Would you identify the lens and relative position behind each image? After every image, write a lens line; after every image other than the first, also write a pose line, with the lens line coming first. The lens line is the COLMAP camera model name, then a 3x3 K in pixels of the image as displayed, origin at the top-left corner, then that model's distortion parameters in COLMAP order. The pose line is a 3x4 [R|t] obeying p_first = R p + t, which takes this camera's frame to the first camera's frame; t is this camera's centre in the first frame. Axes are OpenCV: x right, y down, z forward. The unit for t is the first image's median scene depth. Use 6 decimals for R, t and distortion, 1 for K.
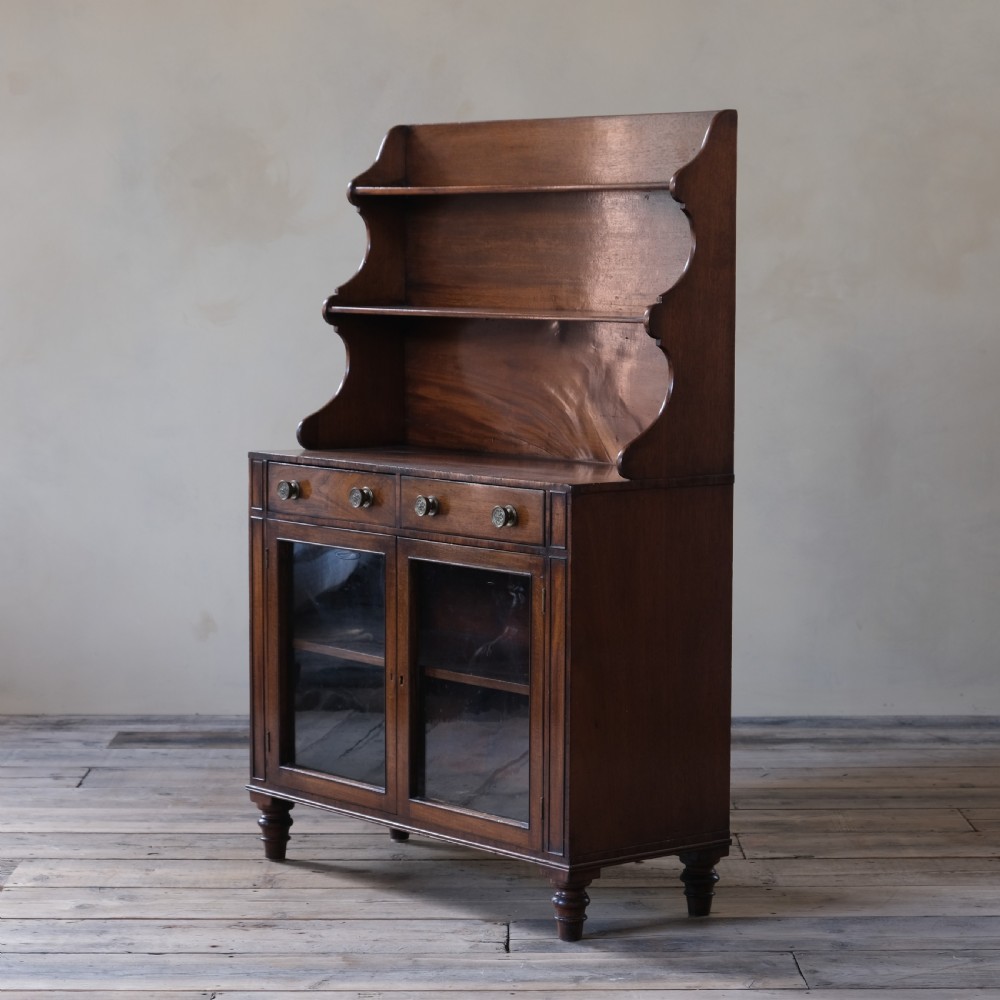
lens RADIAL K [[2990.5, 0, 503.6], [0, 2990.5, 538.4], [0, 0, 1]] dist [-0.116543, 1.994028]
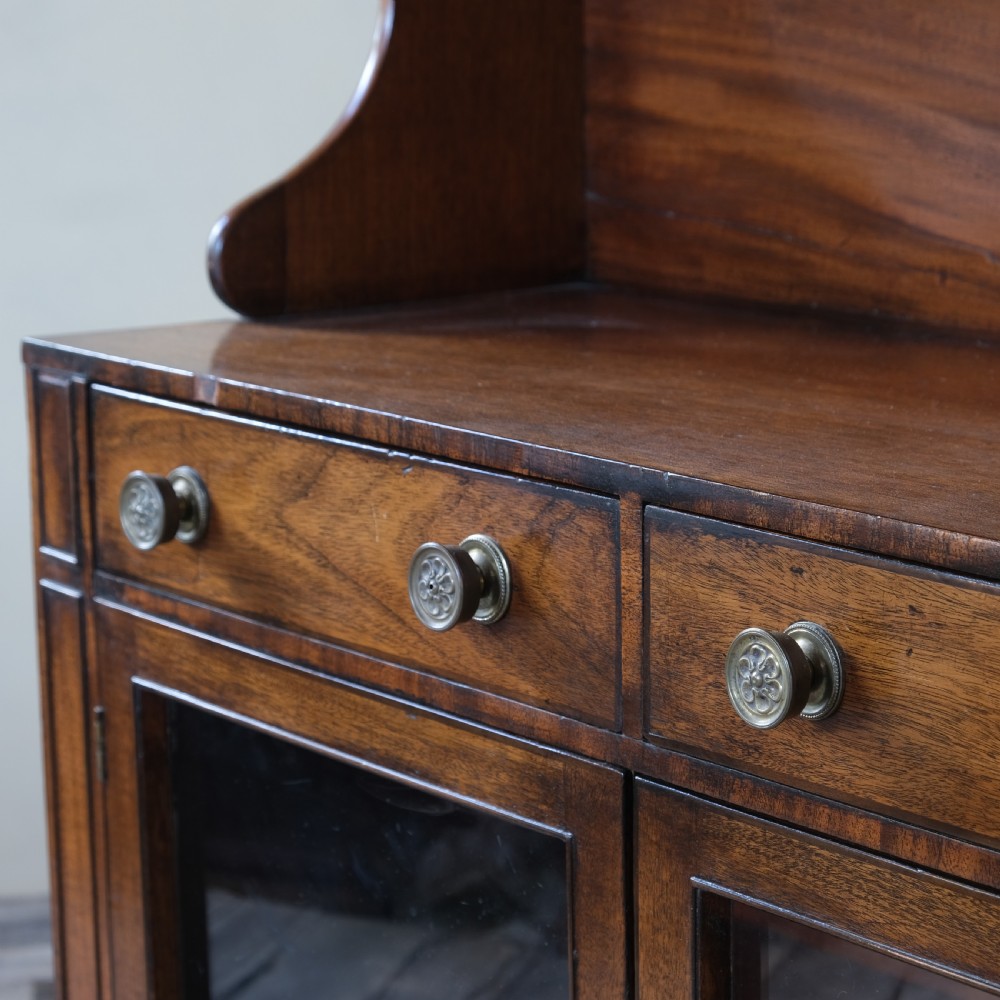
lens RADIAL K [[2990.5, 0, 503.6], [0, 2990.5, 538.4], [0, 0, 1]] dist [-0.116543, 1.994028]
pose [[0.999702, -0.018602, -0.015838, -0.040027], [0.020205, 0.993958, 0.107885, -0.040984], [0.013735, -0.108173, 0.994037, 0.762361]]
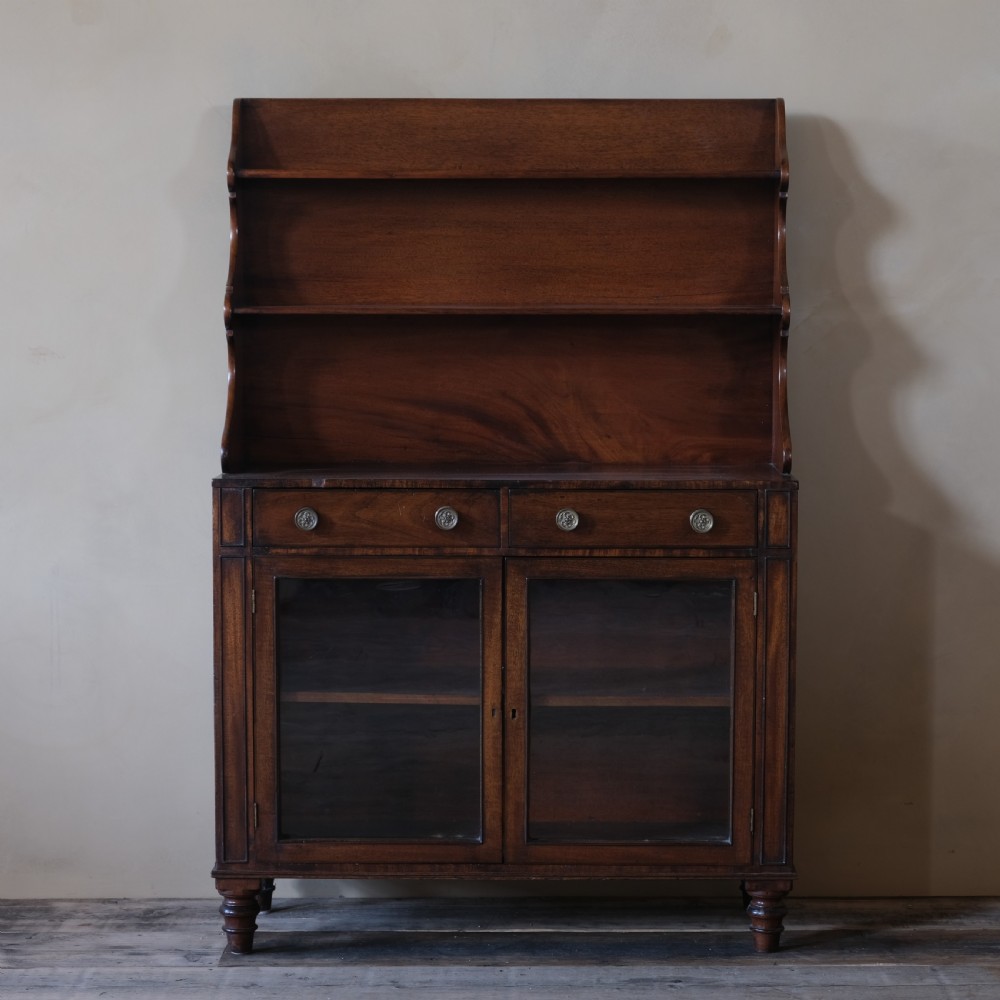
lens RADIAL K [[2990.5, 0, 503.6], [0, 2990.5, 538.4], [0, 0, 1]] dist [-0.116543, 1.994028]
pose [[0.643559, -0.080381, 0.761164, -0.706807], [0.078505, 0.996158, 0.038822, -0.040398], [-0.761360, 0.034771, 0.647396, 0.402860]]
